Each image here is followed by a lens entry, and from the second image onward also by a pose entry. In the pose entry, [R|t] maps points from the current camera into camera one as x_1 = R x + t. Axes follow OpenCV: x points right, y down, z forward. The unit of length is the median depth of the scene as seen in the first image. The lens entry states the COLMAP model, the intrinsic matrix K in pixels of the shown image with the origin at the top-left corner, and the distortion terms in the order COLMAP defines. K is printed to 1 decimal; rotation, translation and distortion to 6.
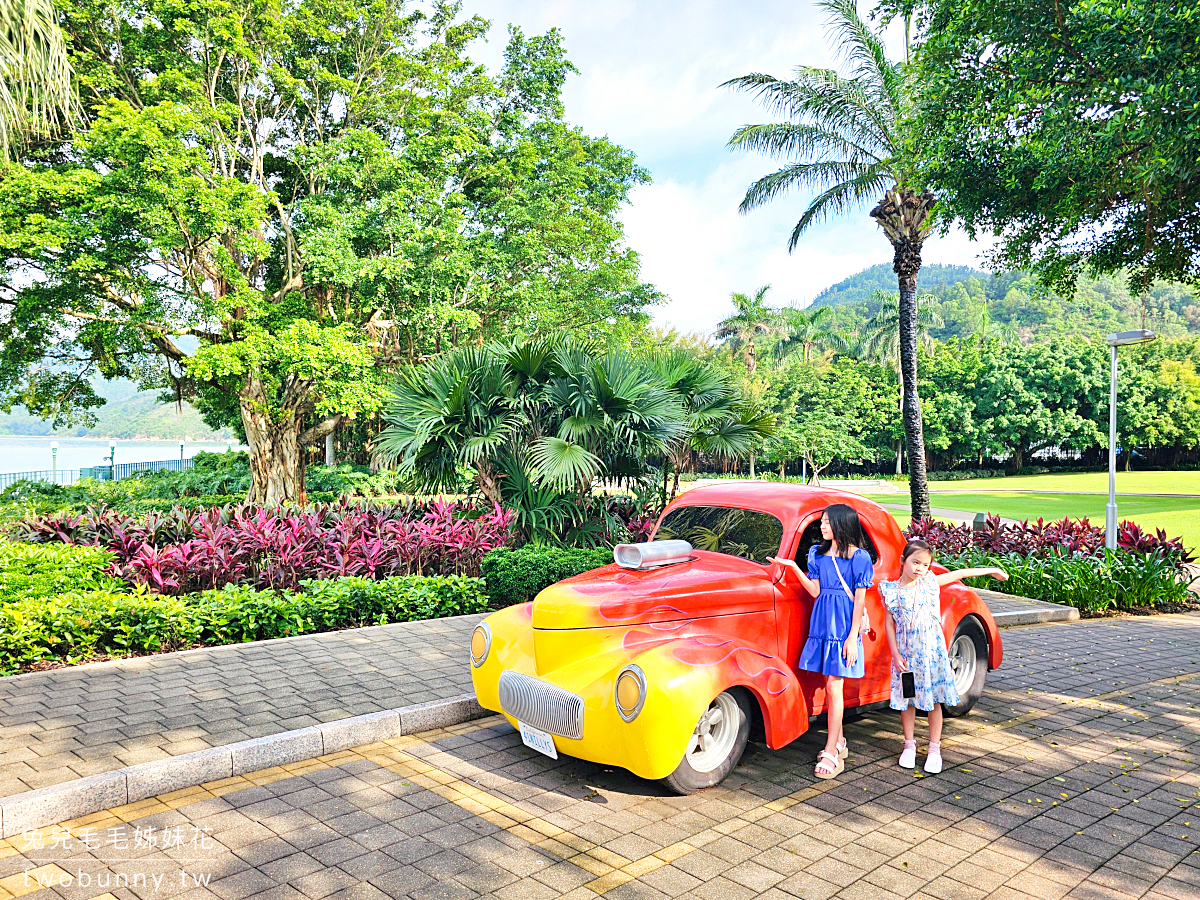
lens RADIAL K [[804.3, 0, 600.0], [0, 804.3, 448.0], [0, 0, 1]] dist [0.001061, 0.000154]
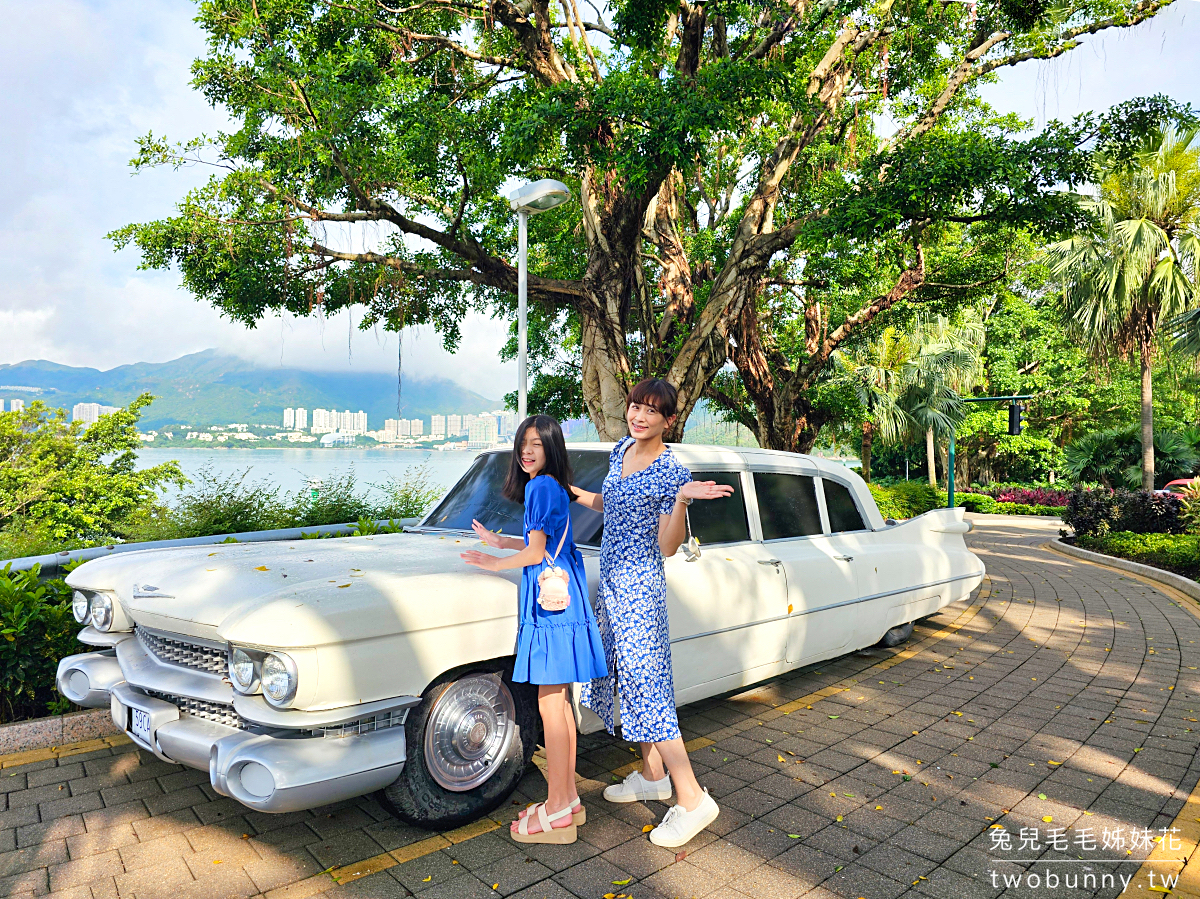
lens RADIAL K [[804.3, 0, 599.9], [0, 804.3, 450.2], [0, 0, 1]] dist [0.001061, 0.000154]
pose [[0.795475, -0.002894, -0.605980, 0.151229], [-0.008838, 0.999827, -0.016376, -0.004417], [0.605922, 0.018382, 0.795311, -2.234639]]
